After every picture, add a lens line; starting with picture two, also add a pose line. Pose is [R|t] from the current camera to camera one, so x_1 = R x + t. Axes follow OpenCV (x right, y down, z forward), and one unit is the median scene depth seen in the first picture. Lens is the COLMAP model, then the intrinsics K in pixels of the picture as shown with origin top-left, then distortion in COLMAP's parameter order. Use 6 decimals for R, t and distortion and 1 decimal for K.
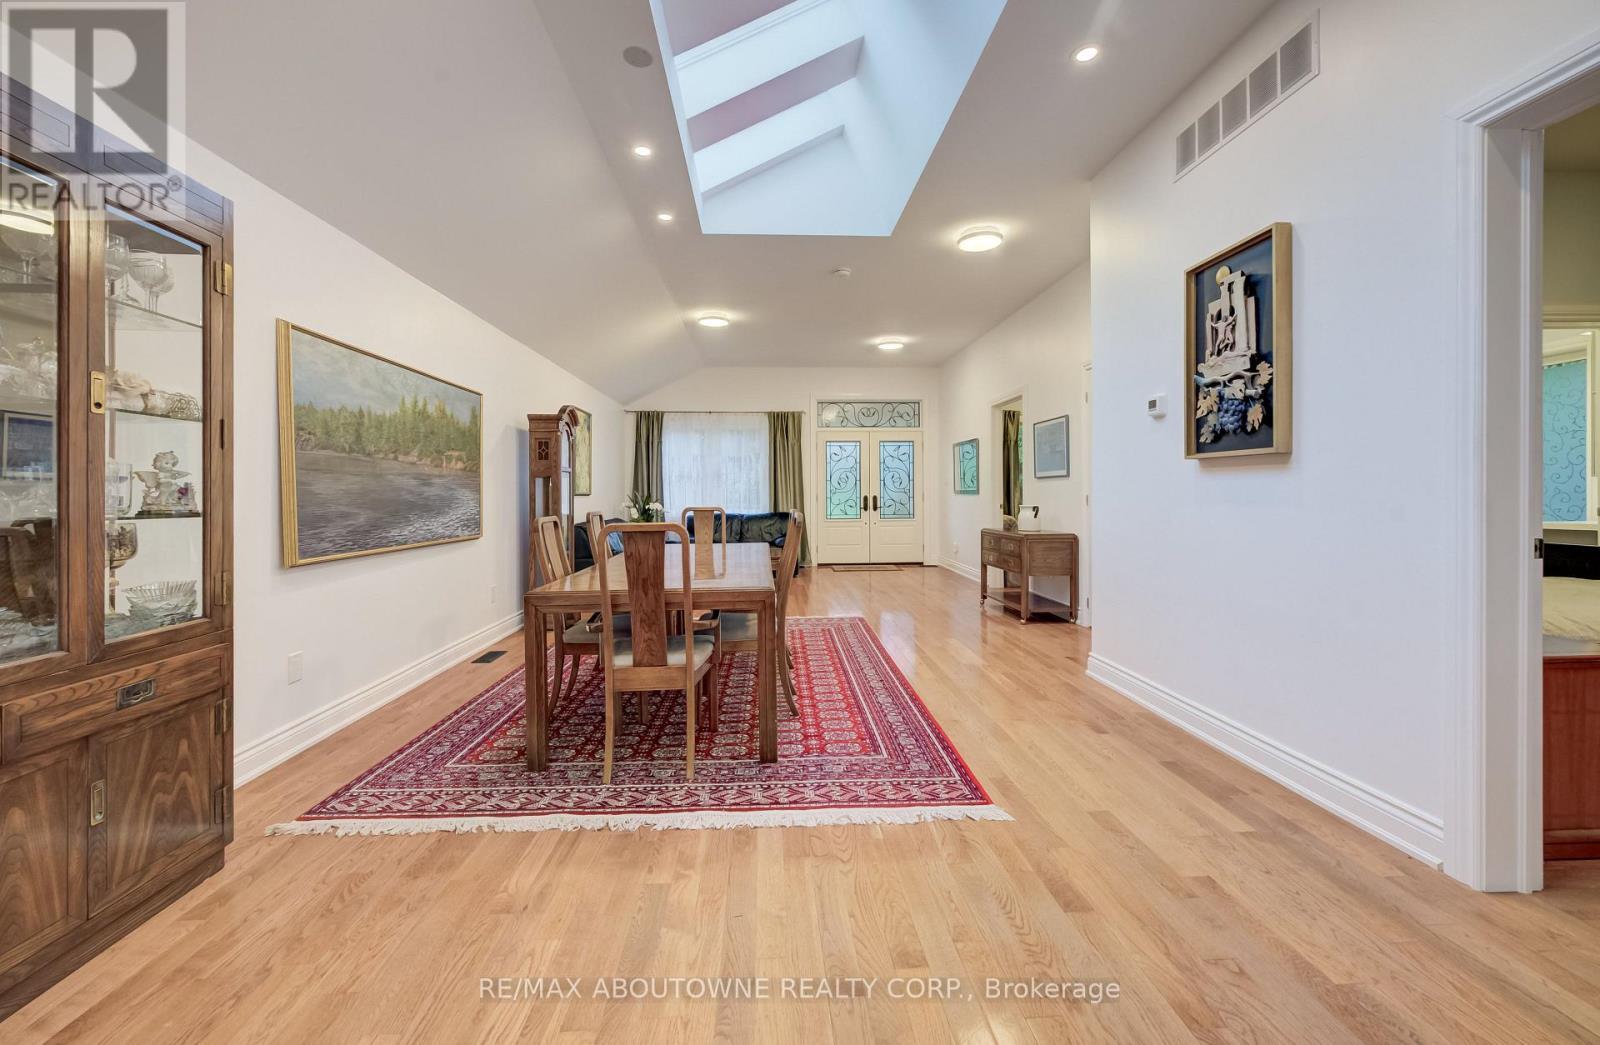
lens RADIAL K [[615.1, 0, 797.3], [0, 615.1, 497.2], [0, 0, 1]] dist [-0.001584, -0.000233]
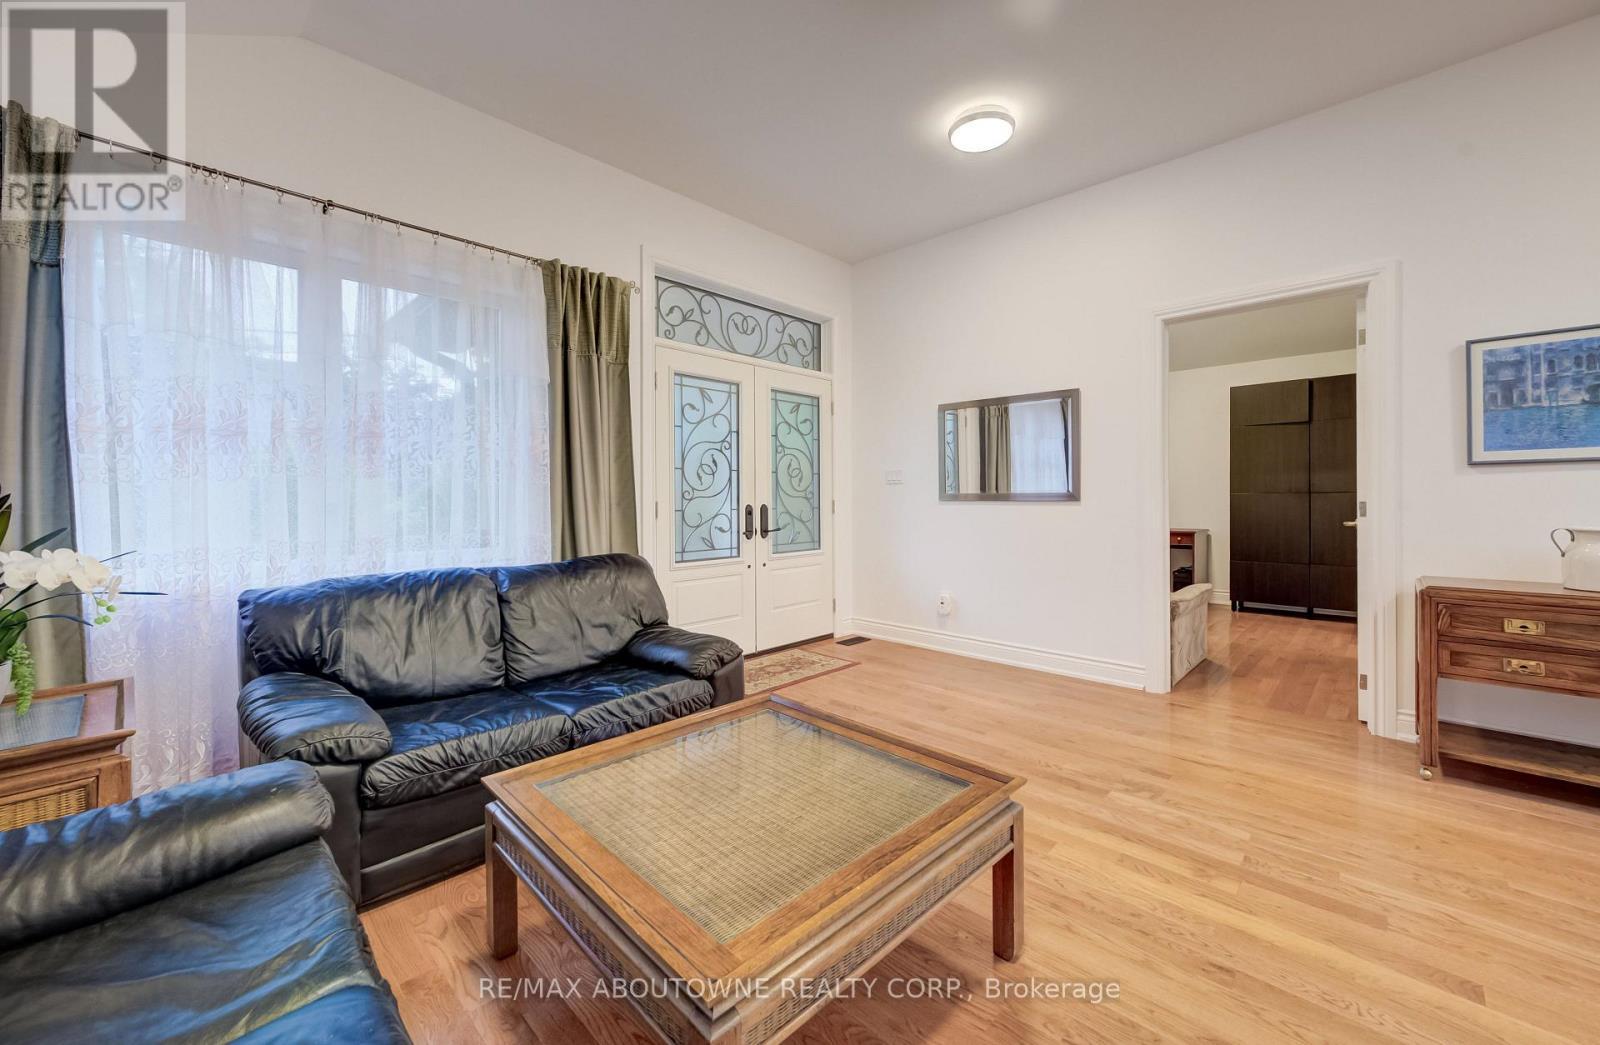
lens RADIAL K [[615.1, 0, 800.1], [0, 615.1, 507.2], [0, 0, 1]] dist [-0.001584, -0.000233]
pose [[0.740565, -0.002689, 0.671979, -0.166270], [0.000368, 0.999993, 0.003597, -0.002563], [-0.671984, -0.002417, 0.740561, 0.637528]]
